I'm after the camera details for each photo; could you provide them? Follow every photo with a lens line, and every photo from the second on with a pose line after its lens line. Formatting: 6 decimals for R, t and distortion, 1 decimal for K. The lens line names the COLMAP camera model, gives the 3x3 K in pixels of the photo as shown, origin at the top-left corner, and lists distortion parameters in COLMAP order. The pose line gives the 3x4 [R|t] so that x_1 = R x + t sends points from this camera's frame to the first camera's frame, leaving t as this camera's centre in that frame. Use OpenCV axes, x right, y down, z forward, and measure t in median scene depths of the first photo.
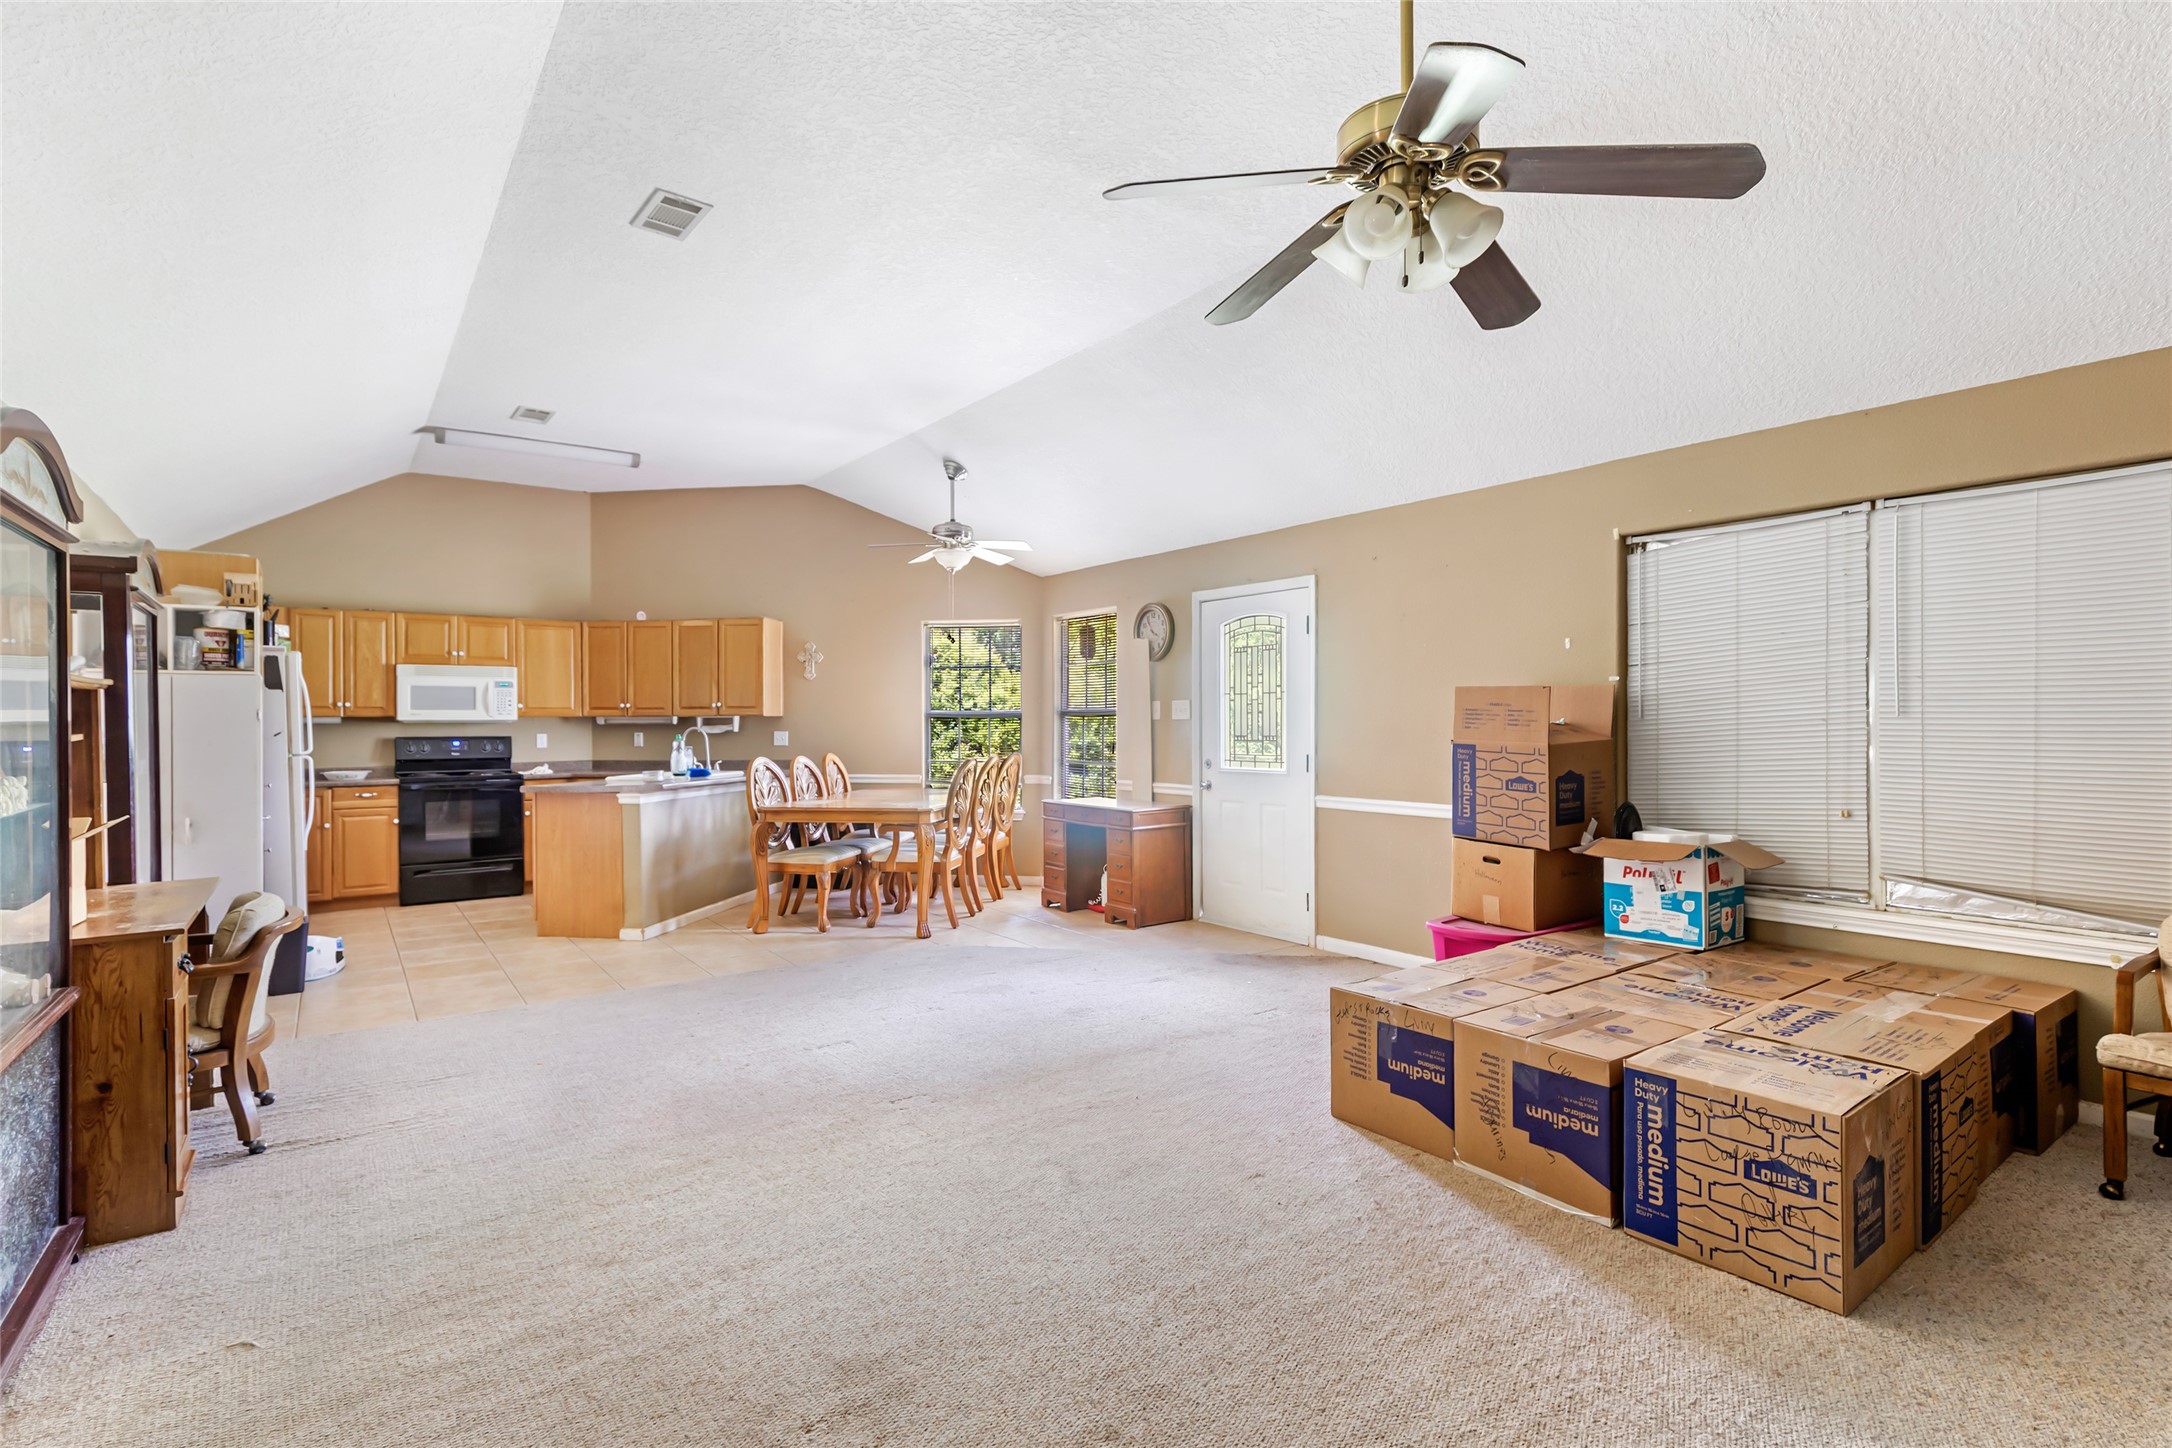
lens RADIAL K [[995.3, 0, 1089.8], [0, 995.3, 720.3], [0, 0, 1]] dist [0.004438, -0.000451]
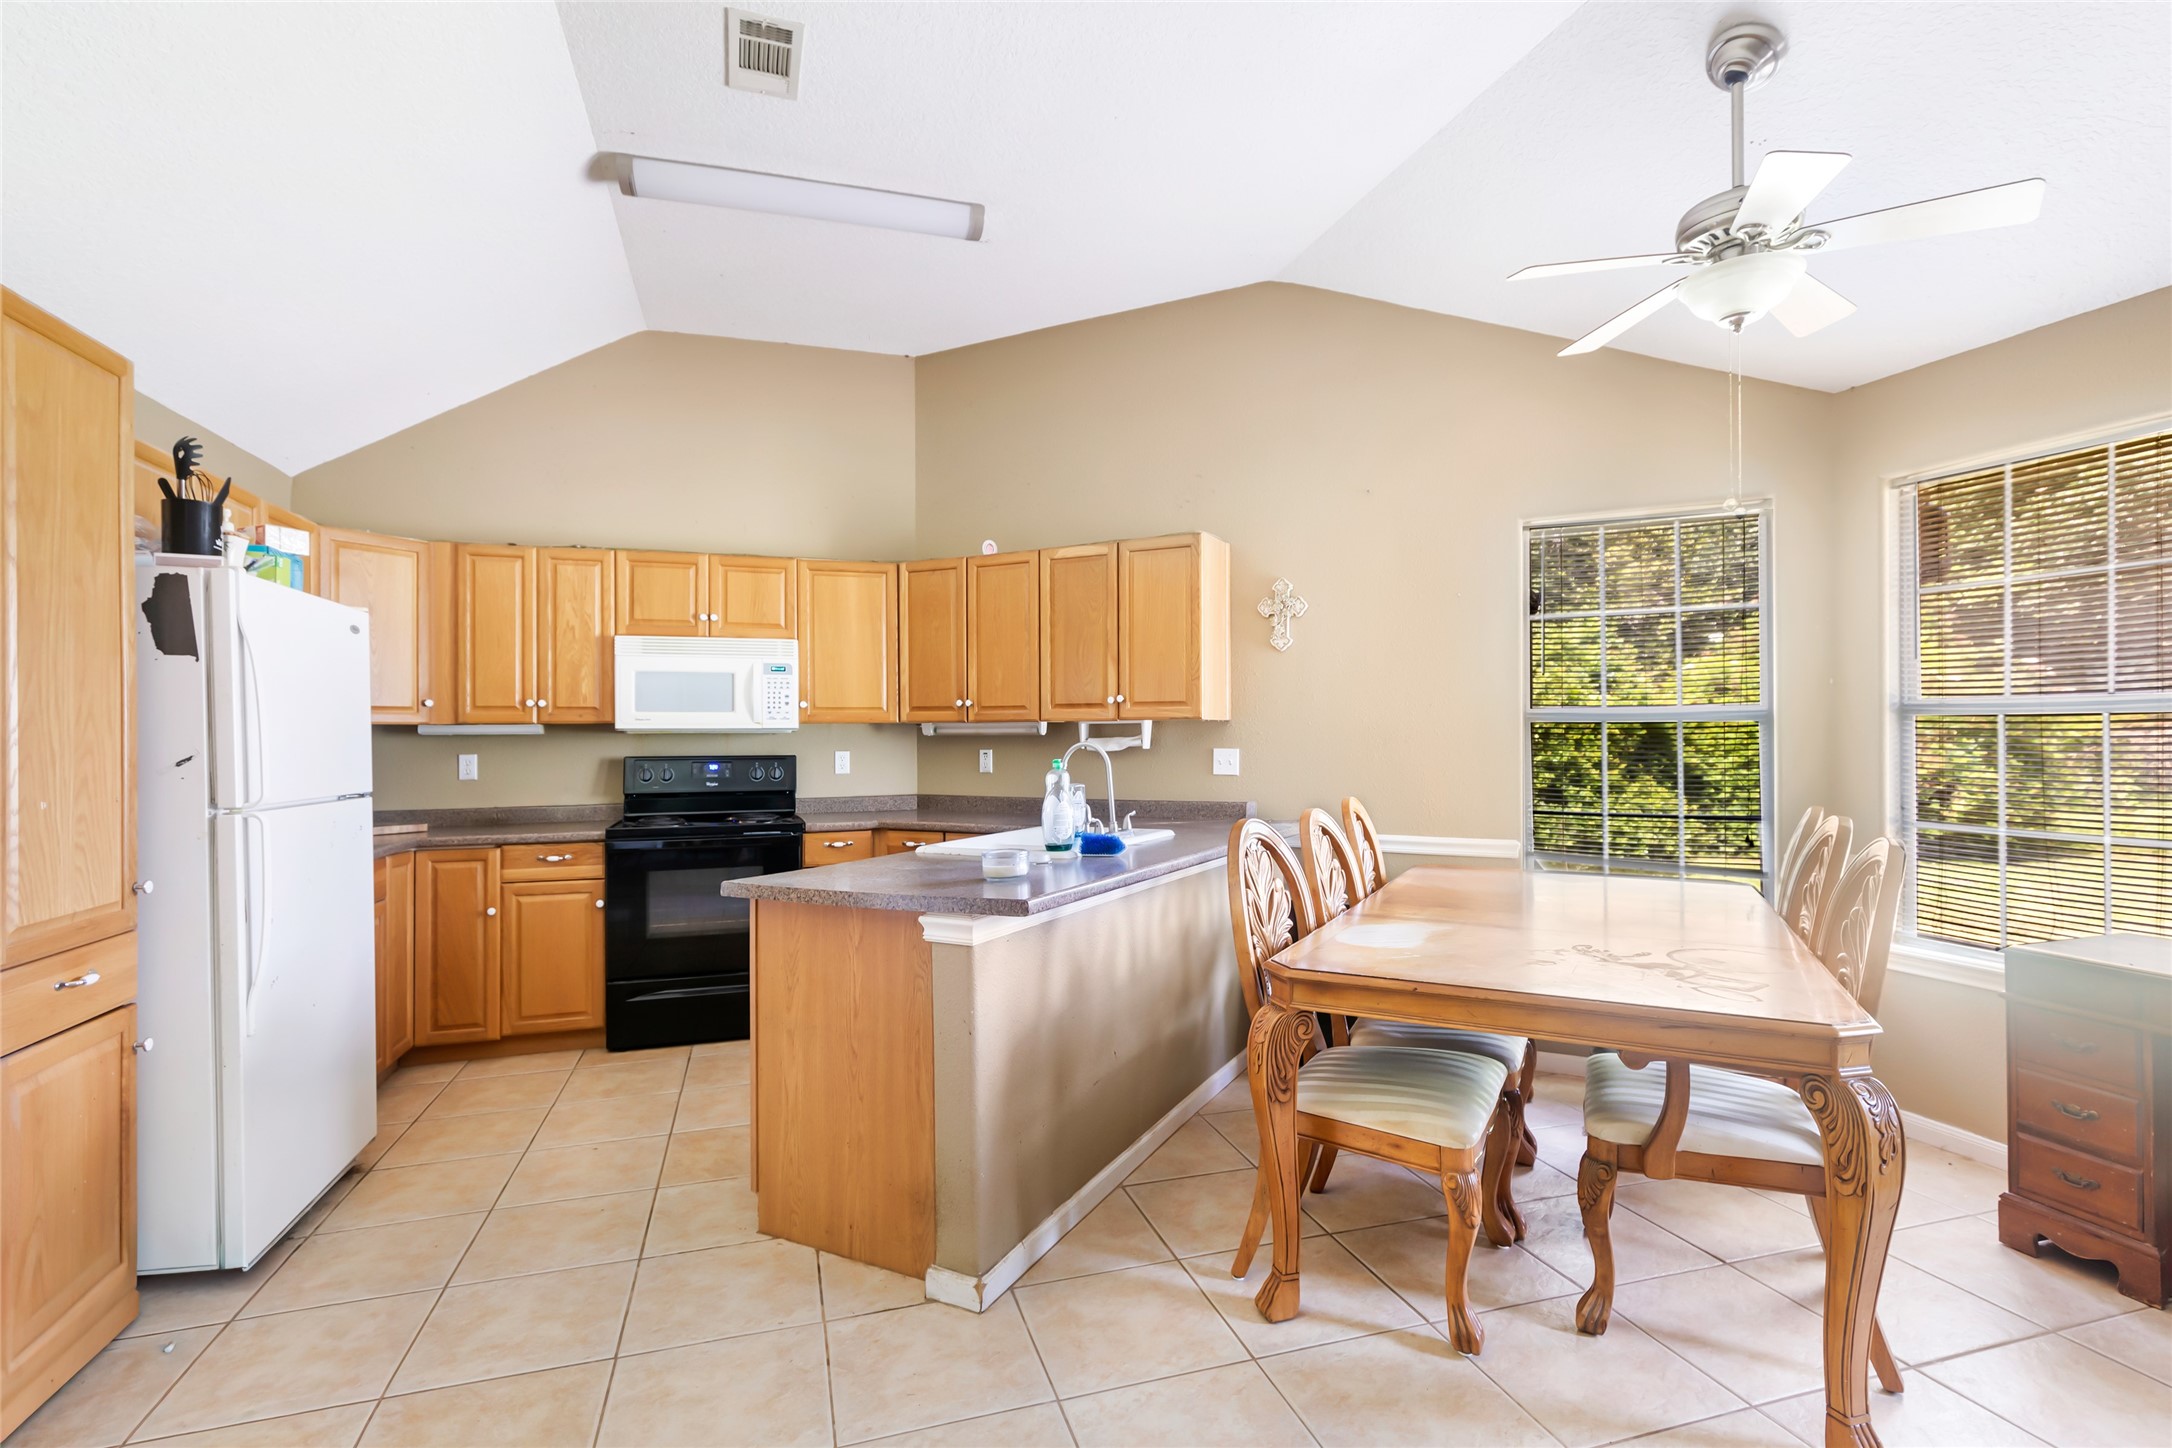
lens RADIAL K [[995.3, 0, 1088.7], [0, 995.3, 726.4], [0, 0, 1]] dist [0.004438, -0.000451]
pose [[0.943740, -0.003428, -0.330669, -0.228156], [0.002089, 0.999988, -0.004404, 0.001555], [0.330680, 0.003466, 0.943736, 0.527553]]
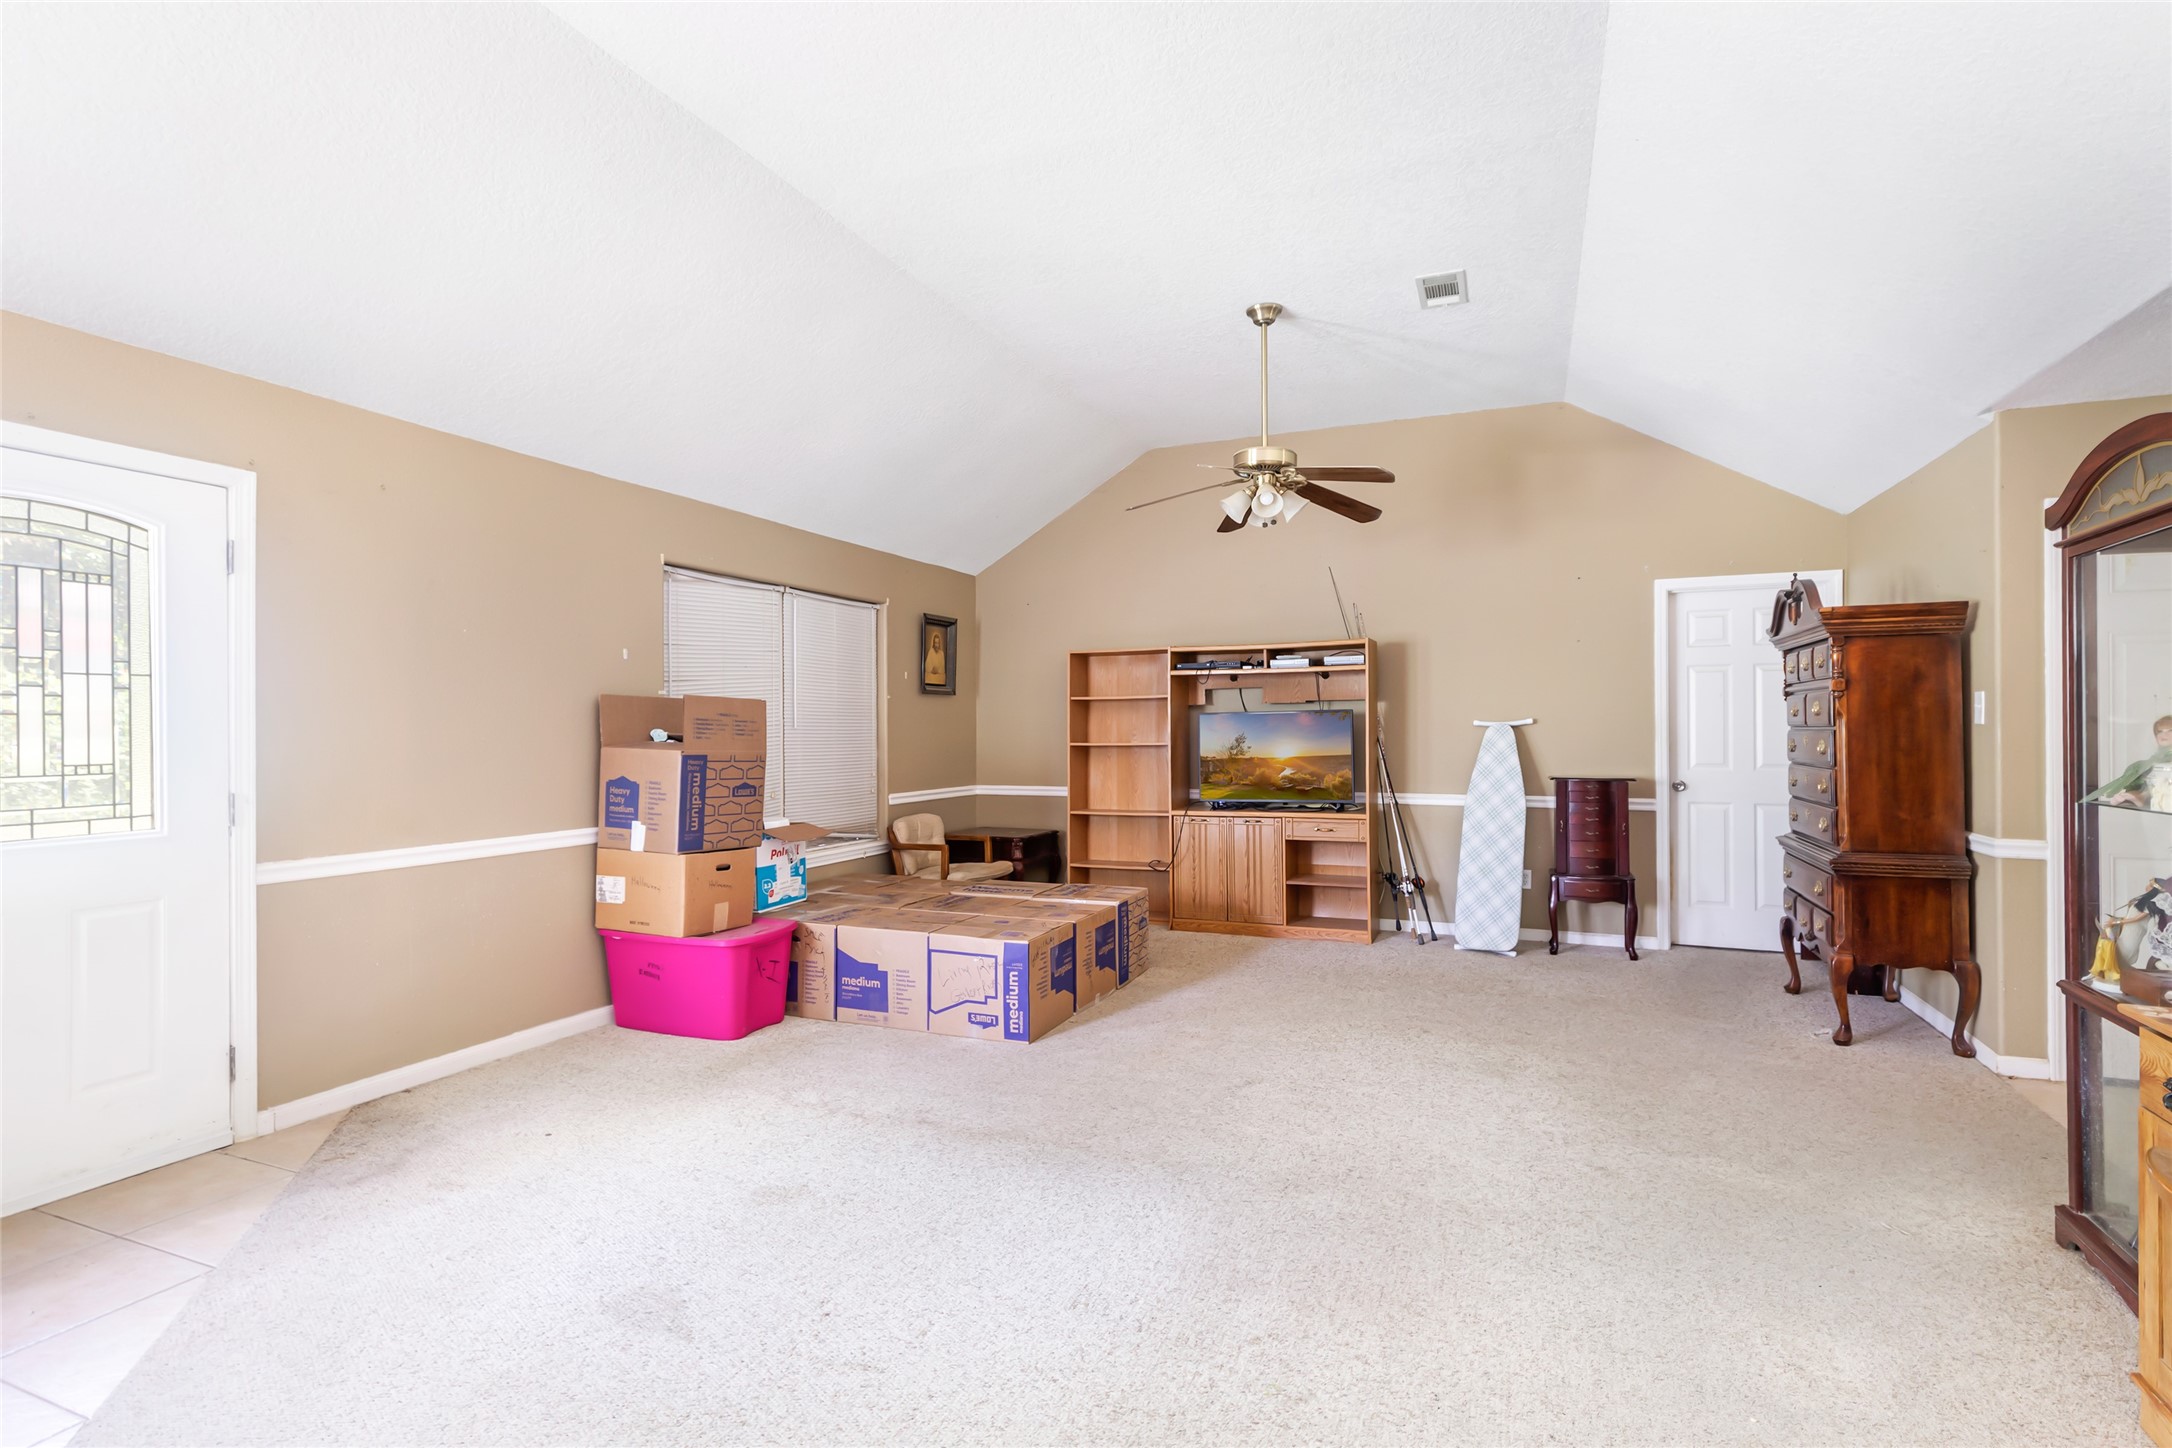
lens RADIAL K [[995.3, 0, 1105.2], [0, 995.3, 723.1], [0, 0, 1]] dist [0.004438, -0.000451]
pose [[-0.492223, 0.009386, 0.870419, -0.405404], [0.002177, 0.999952, -0.009552, 0.001720], [-0.870466, -0.002806, -0.492220, 0.689839]]
